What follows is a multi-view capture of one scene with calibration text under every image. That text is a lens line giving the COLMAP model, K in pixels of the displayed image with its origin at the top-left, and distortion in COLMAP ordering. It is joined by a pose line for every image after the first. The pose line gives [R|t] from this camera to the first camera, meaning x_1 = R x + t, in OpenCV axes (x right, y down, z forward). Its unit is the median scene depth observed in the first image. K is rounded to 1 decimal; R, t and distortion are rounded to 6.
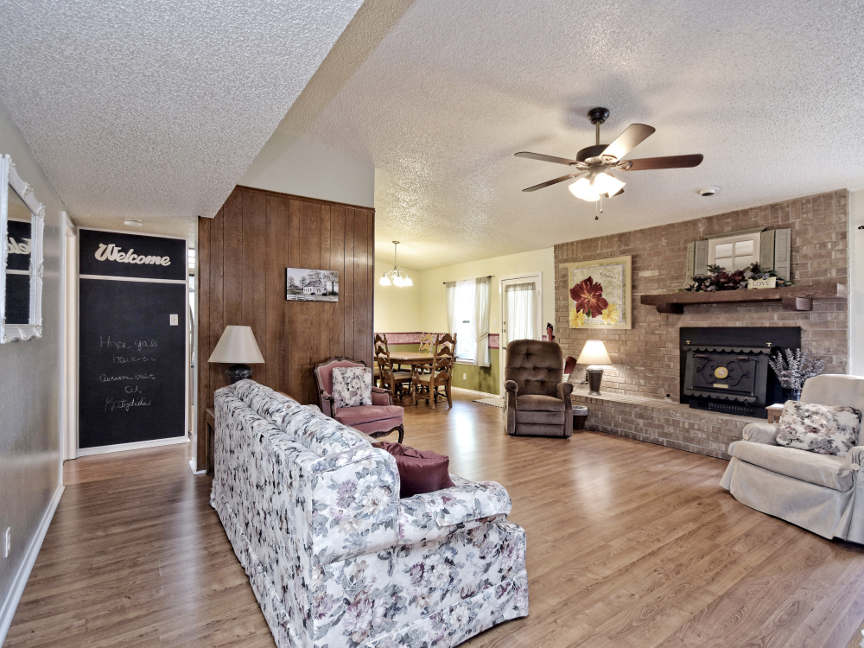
lens RADIAL K [[425.8, 0, 423.1], [0, 425.8, 327.1], [0, 0, 1]] dist [0.004113, -0.005673]
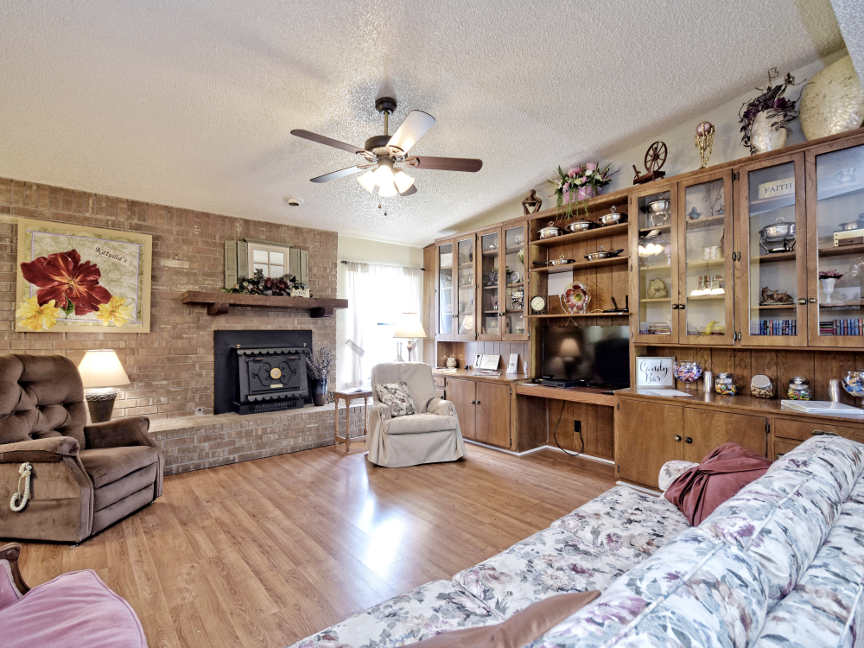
lens RADIAL K [[425.8, 0, 426.0], [0, 425.8, 326.2], [0, 0, 1]] dist [0.004113, -0.005673]
pose [[-0.089718, 0.010711, 0.995910, -0.351548], [-0.000805, 0.999941, -0.010827, 0.001584], [-0.995967, -0.001773, -0.089704, 0.661475]]
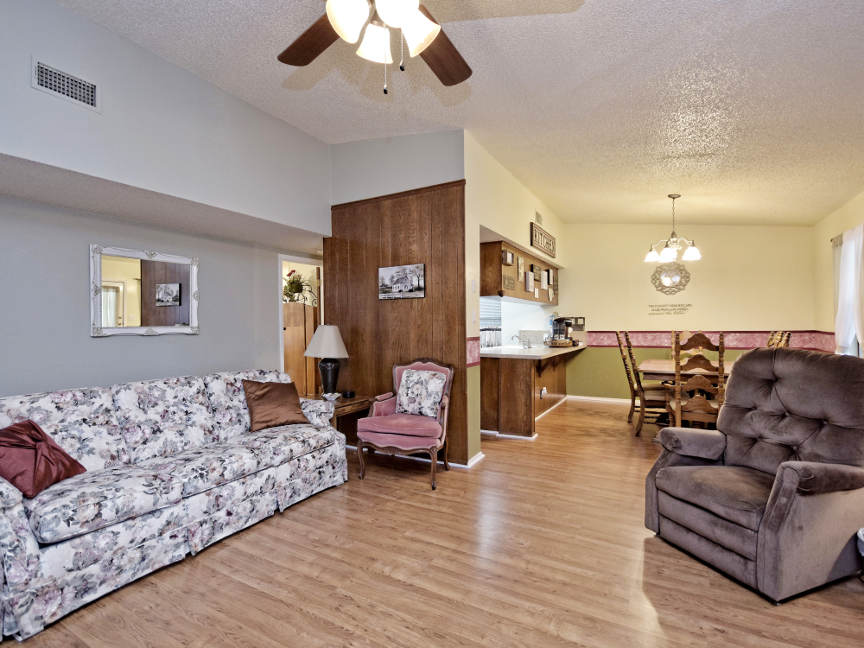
lens RADIAL K [[425.8, 0, 426.8], [0, 425.8, 324.7], [0, 0, 1]] dist [0.004113, -0.005673]
pose [[0.445425, -0.010095, -0.895262, 0.562794], [0.010043, 0.999930, -0.006278, 0.004613], [0.895263, -0.006195, 0.445495, 0.551600]]
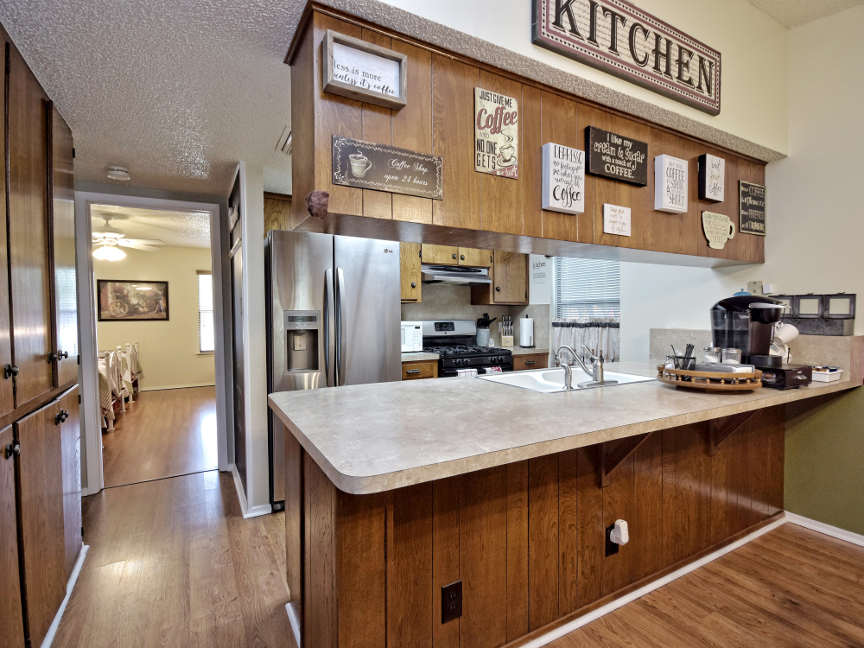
lens RADIAL K [[425.8, 0, 426.0], [0, 425.8, 326.1], [0, 0, 1]] dist [0.004113, -0.005673]
pose [[-0.082127, 0.022918, -0.996358, -0.002380], [0.005635, 0.999730, 0.022531, -0.002244], [0.996606, -0.003764, -0.082234, 1.263518]]
